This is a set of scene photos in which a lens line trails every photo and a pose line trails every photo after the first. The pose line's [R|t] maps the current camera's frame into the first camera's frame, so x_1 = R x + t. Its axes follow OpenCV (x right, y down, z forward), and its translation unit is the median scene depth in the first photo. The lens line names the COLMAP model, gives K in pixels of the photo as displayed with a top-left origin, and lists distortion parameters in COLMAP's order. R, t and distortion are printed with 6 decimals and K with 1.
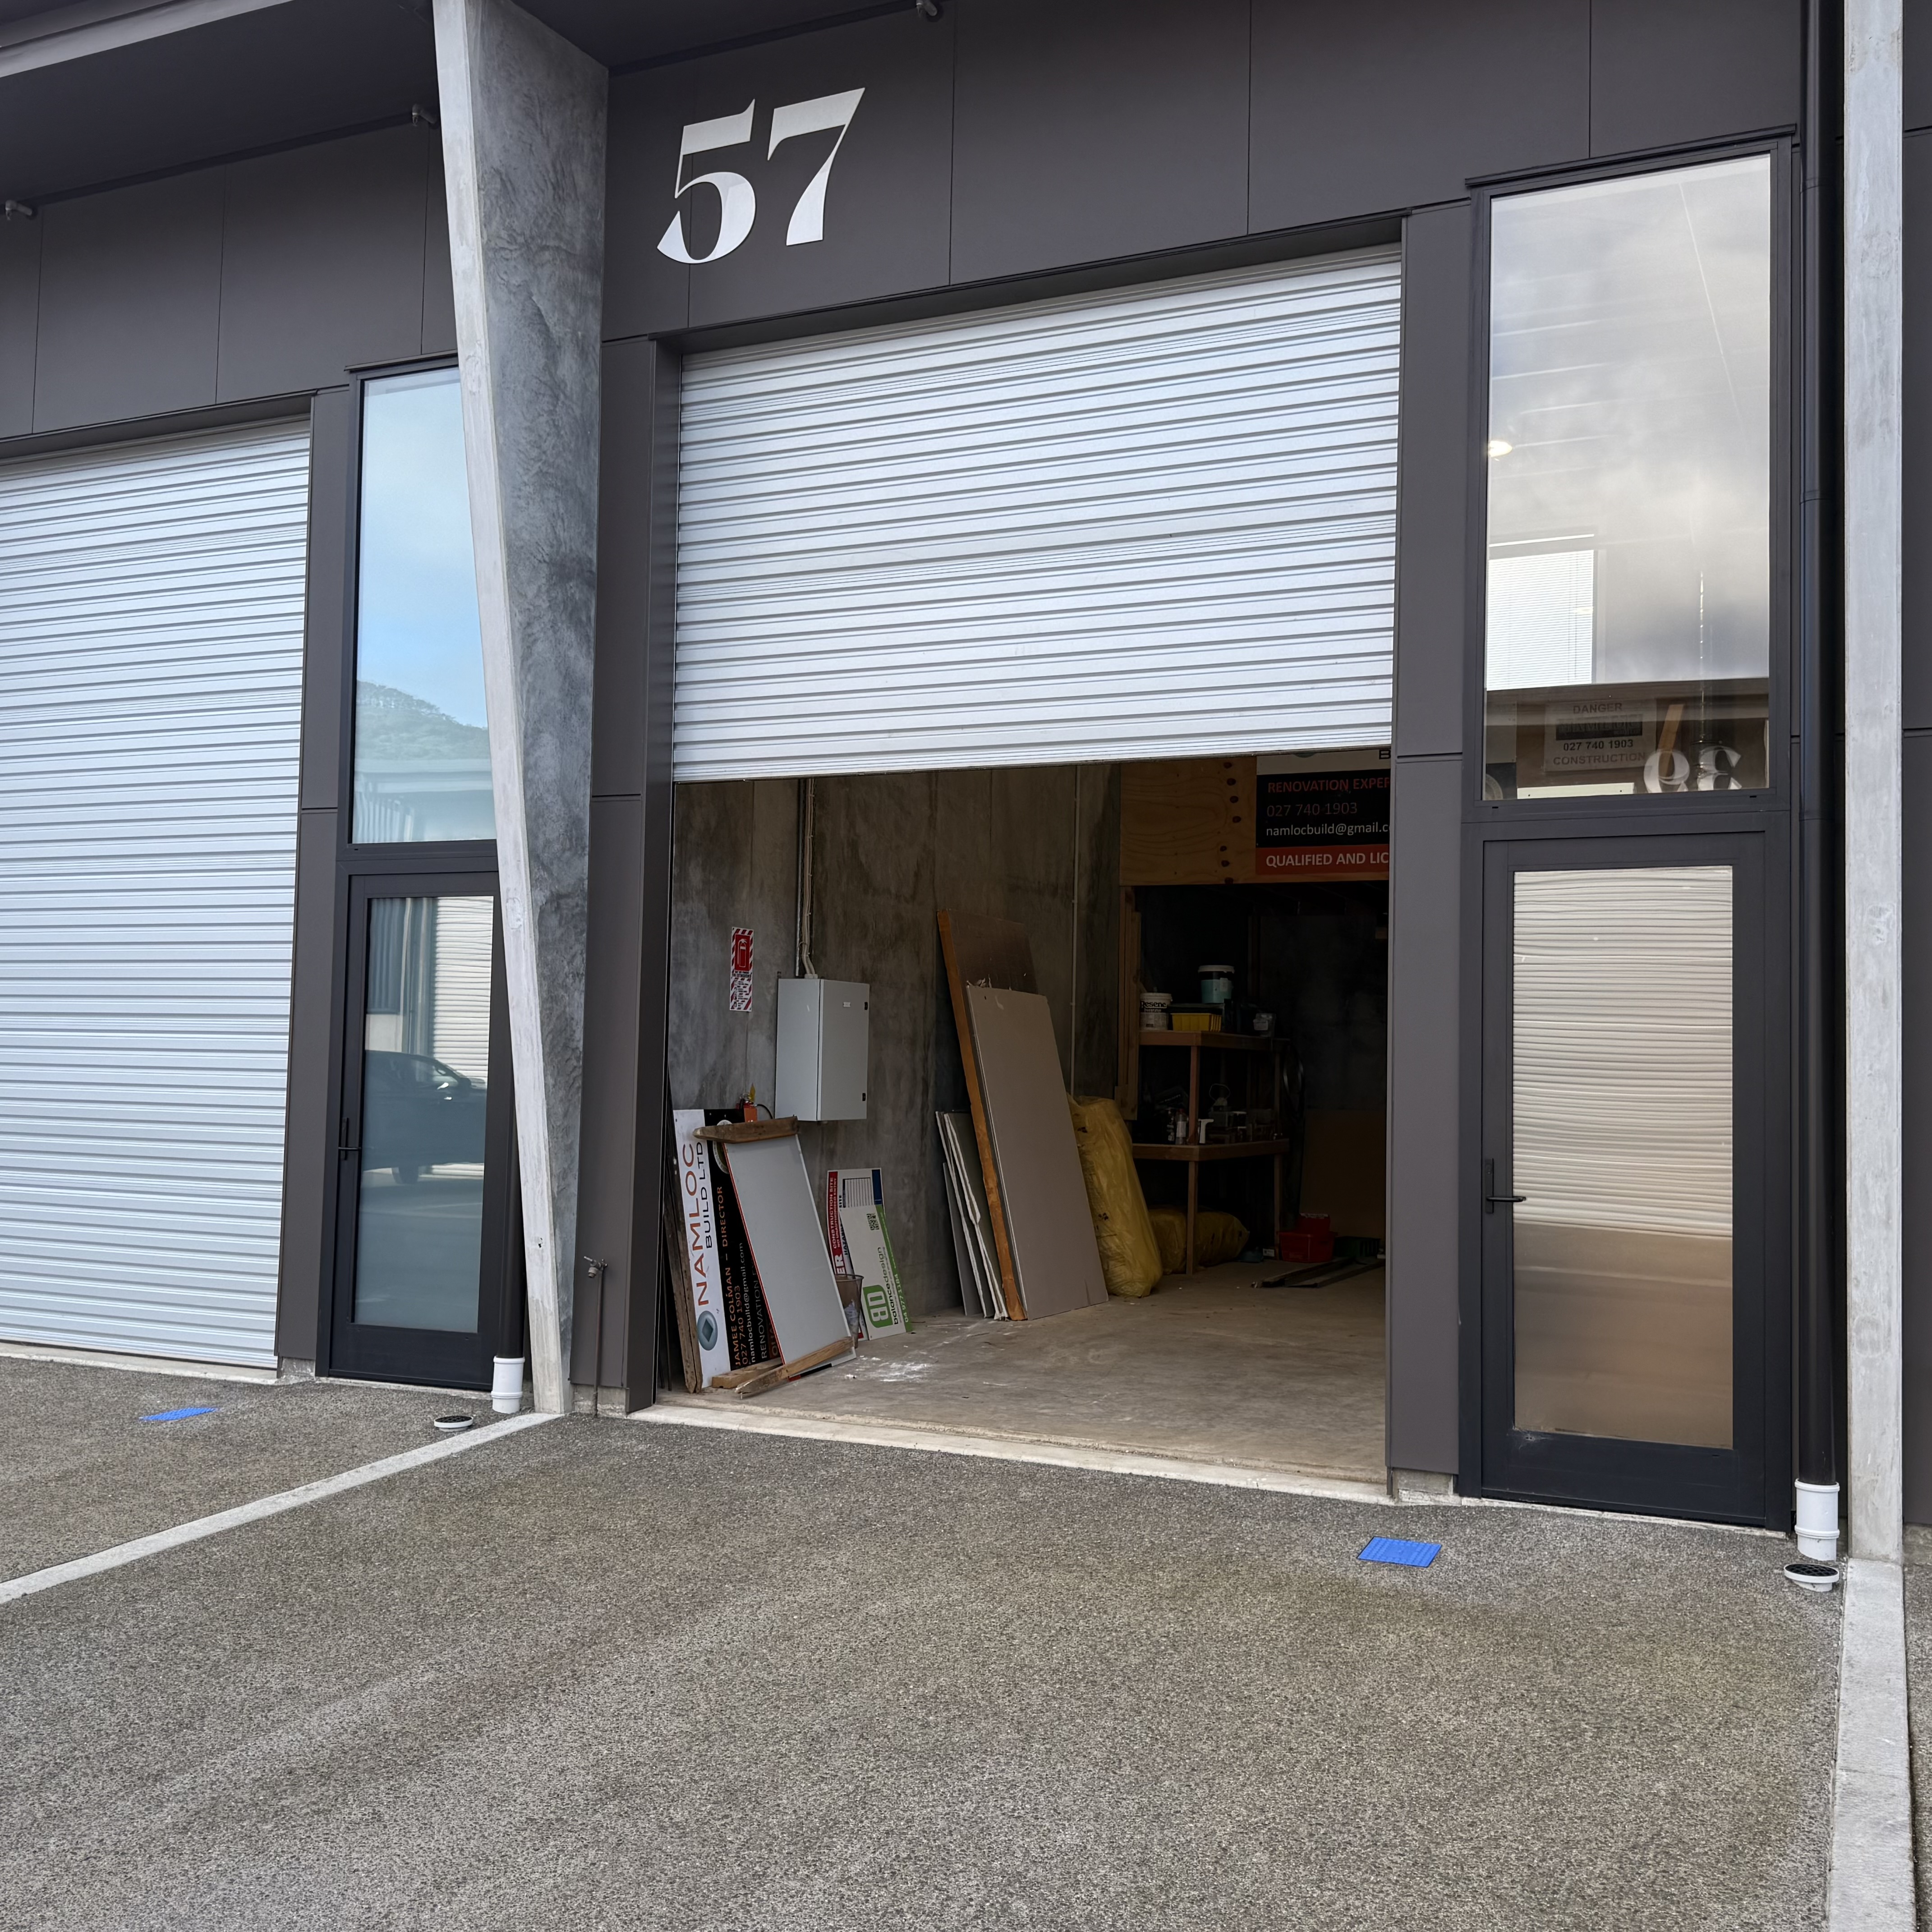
lens RADIAL K [[2002.1, 0, 954.4], [0, 2002.1, 973.6], [0, 0, 1]] dist [0.033533, 0.000000]
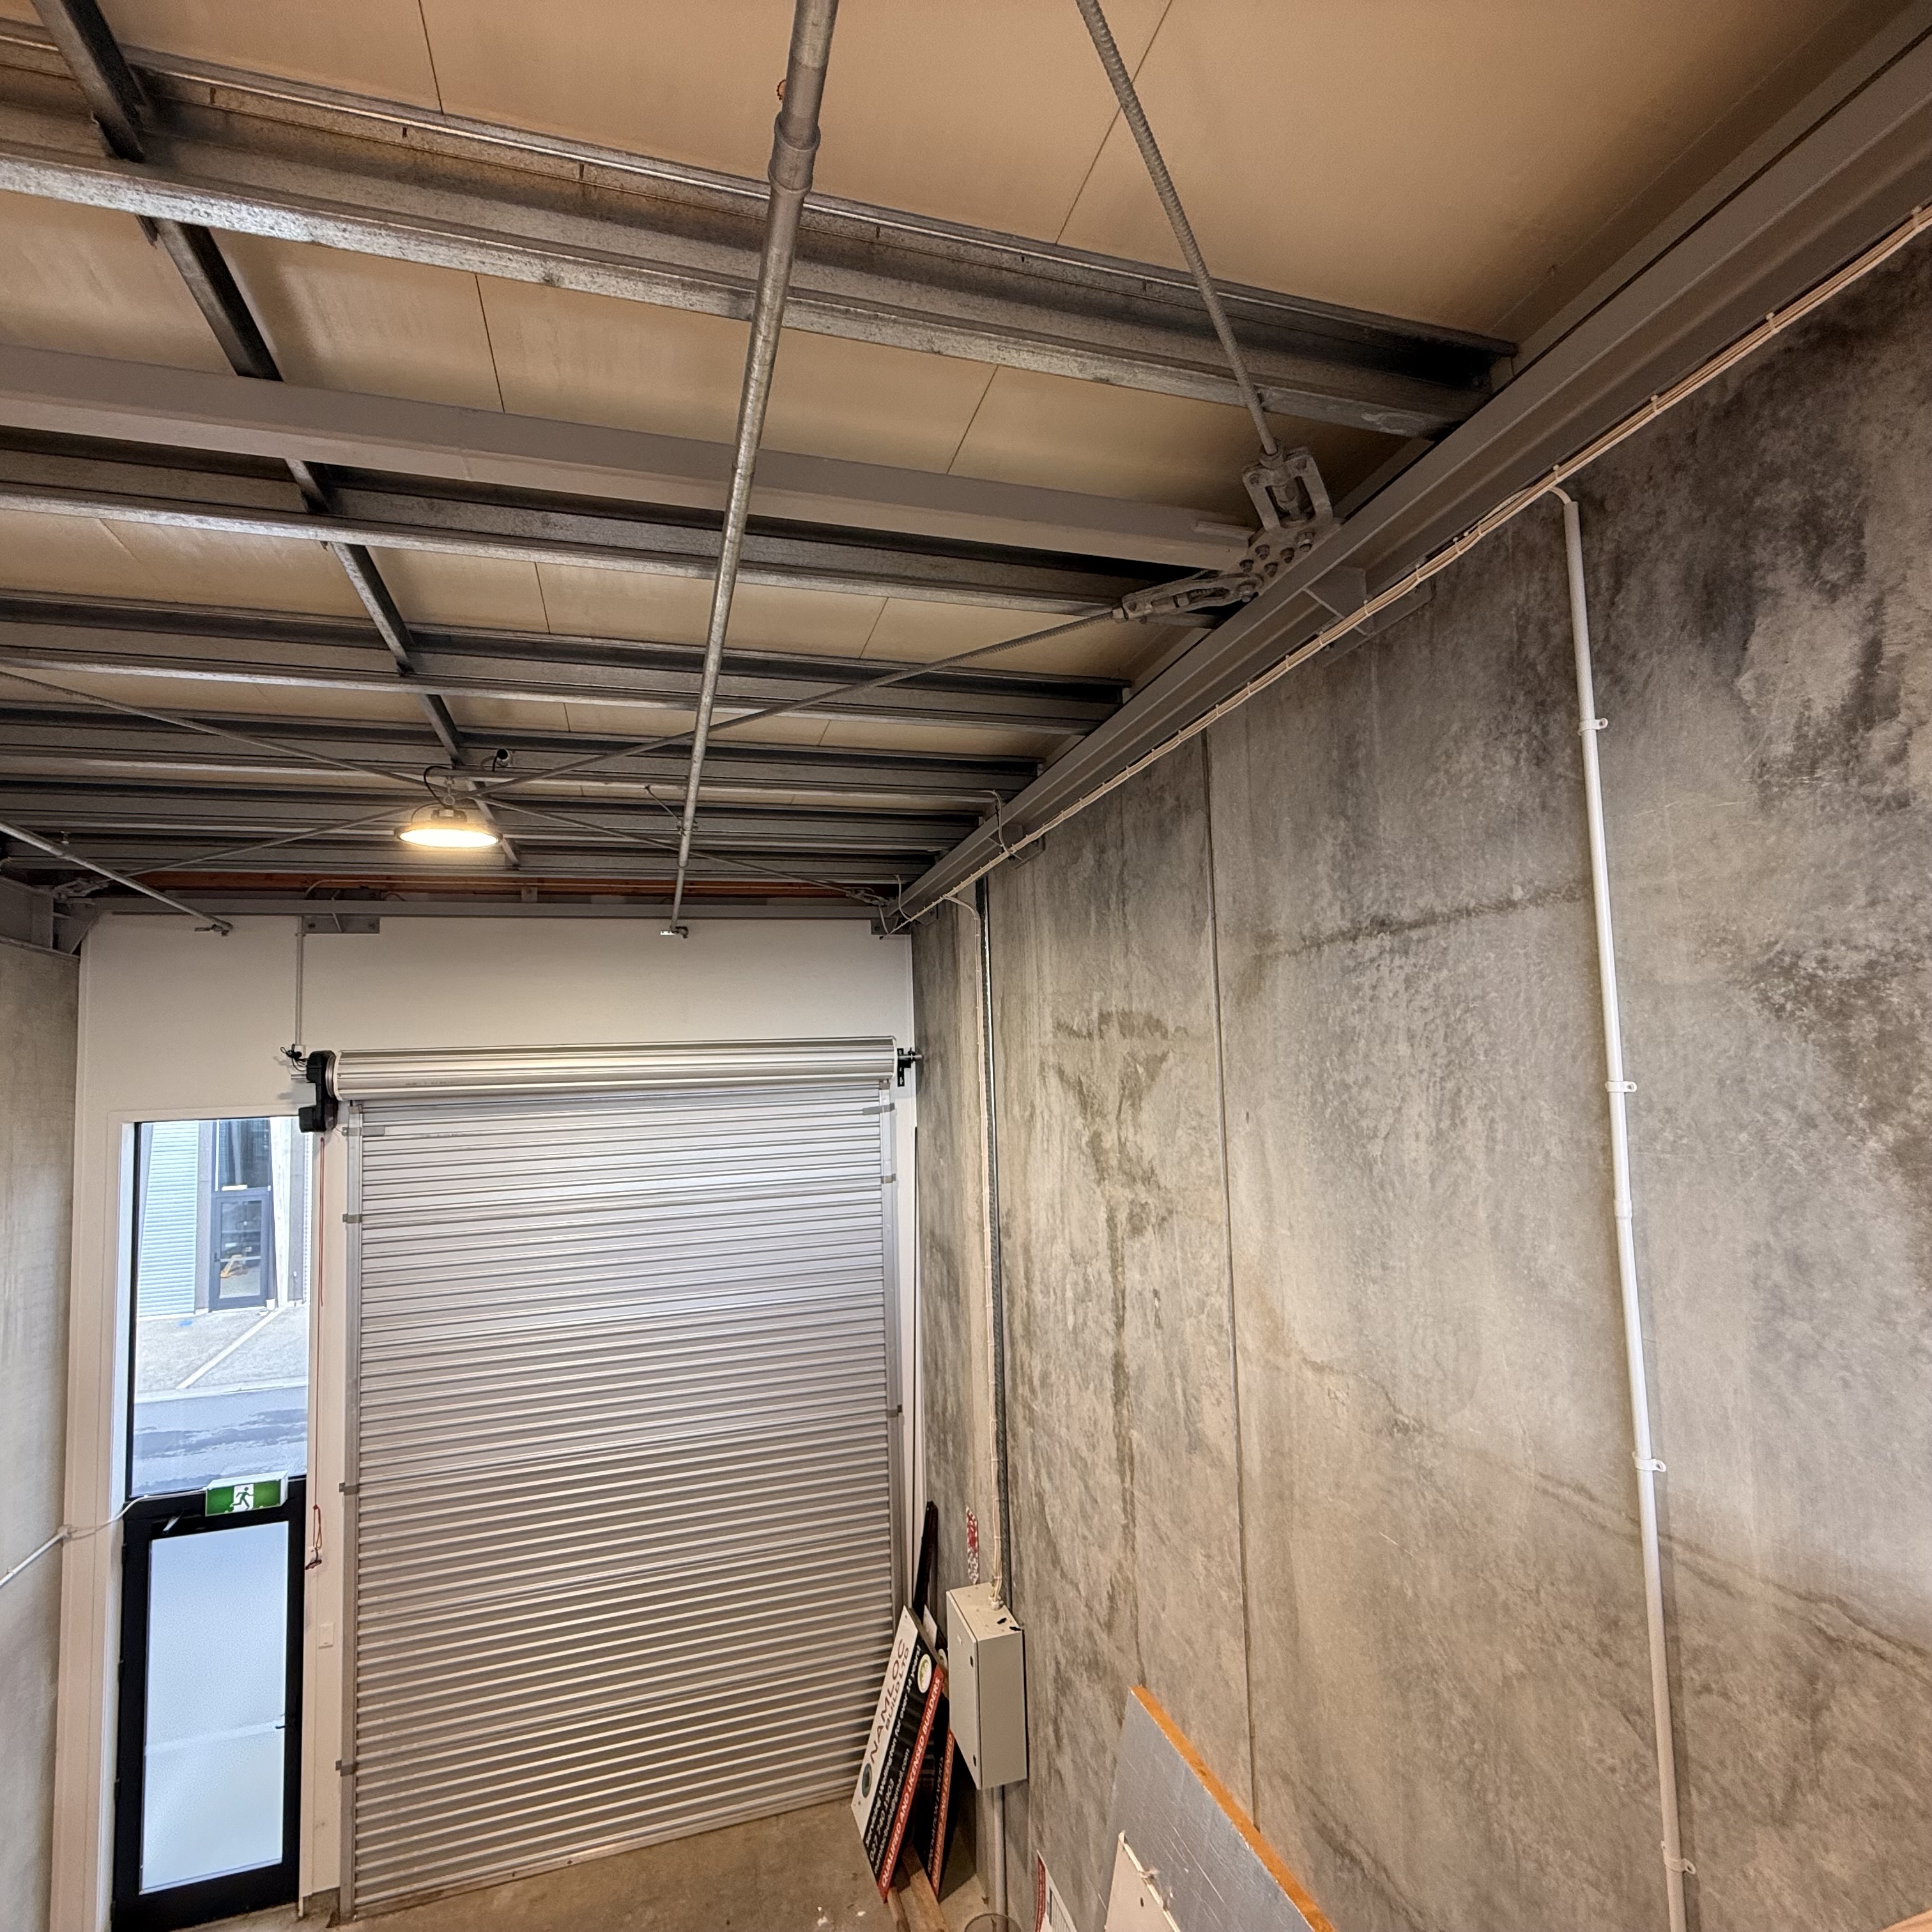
lens RADIAL K [[1022.2, 0, 960.9], [0, 1022.2, 970.5], [0, 0, 1]] dist [-0.000285, -0.000129]
pose [[-0.747667, -0.046775, -0.662424, 0.371199], [0.044635, 0.991721, -0.120407, -0.313024], [0.662572, -0.119592, -0.739389, 1.717979]]
